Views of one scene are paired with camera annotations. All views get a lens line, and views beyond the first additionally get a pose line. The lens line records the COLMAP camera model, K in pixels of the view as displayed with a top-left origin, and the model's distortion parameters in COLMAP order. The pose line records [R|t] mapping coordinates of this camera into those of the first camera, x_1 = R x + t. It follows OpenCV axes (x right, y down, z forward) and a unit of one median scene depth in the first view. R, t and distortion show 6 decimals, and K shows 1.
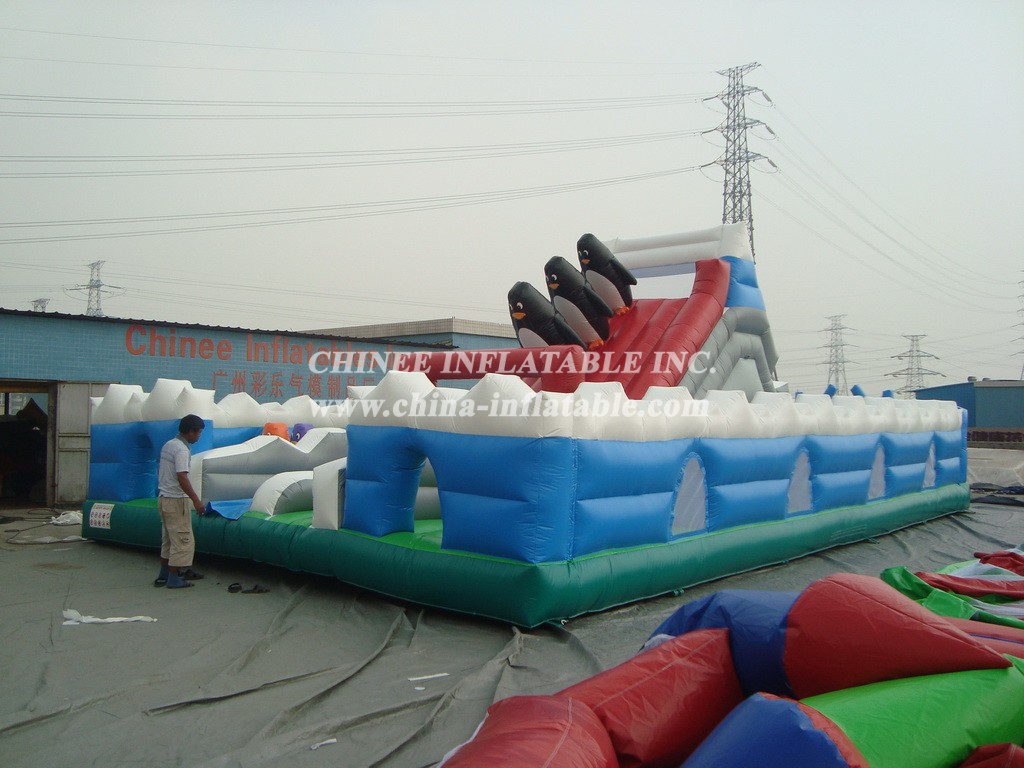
lens RADIAL K [[1026.8, 0, 512.0], [0, 1026.8, 384.0], [0, 0, 1]] dist [-0.204861, 0.195519]
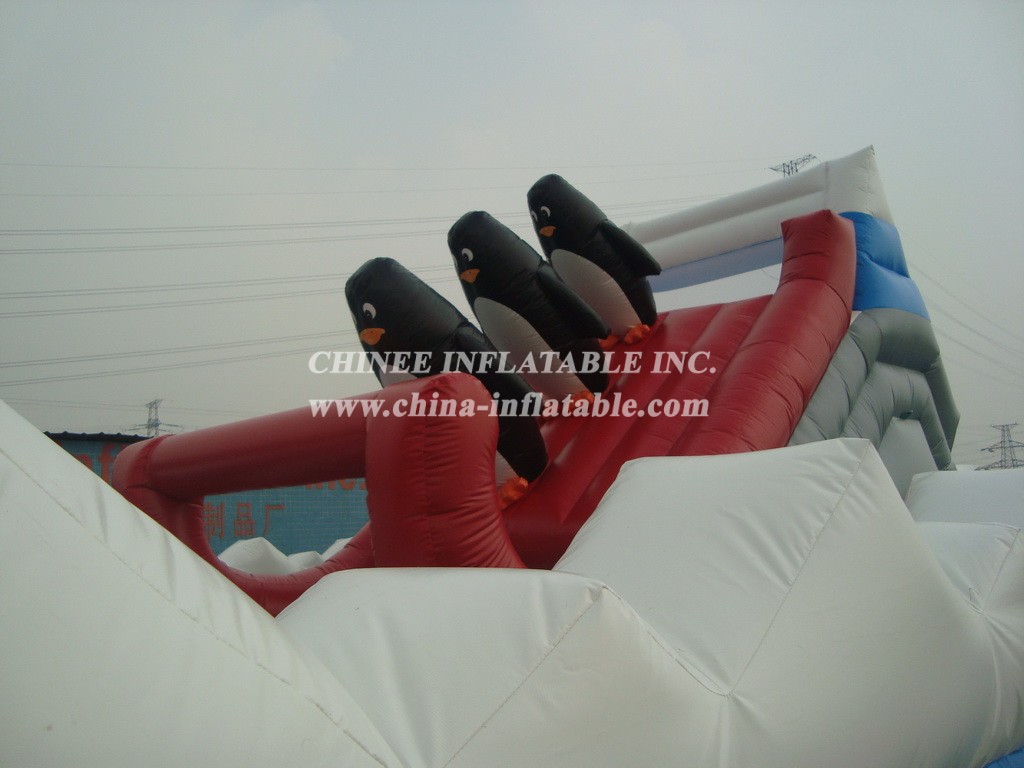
lens RADIAL K [[1026.8, 0, 512.0], [0, 1026.8, 384.0], [0, 0, 1]] dist [-0.204861, 0.195519]
pose [[0.995960, -0.061092, -0.065809, 0.079805], [0.052817, 0.991261, -0.120881, 0.005804], [0.072619, 0.116917, 0.990483, 0.525517]]
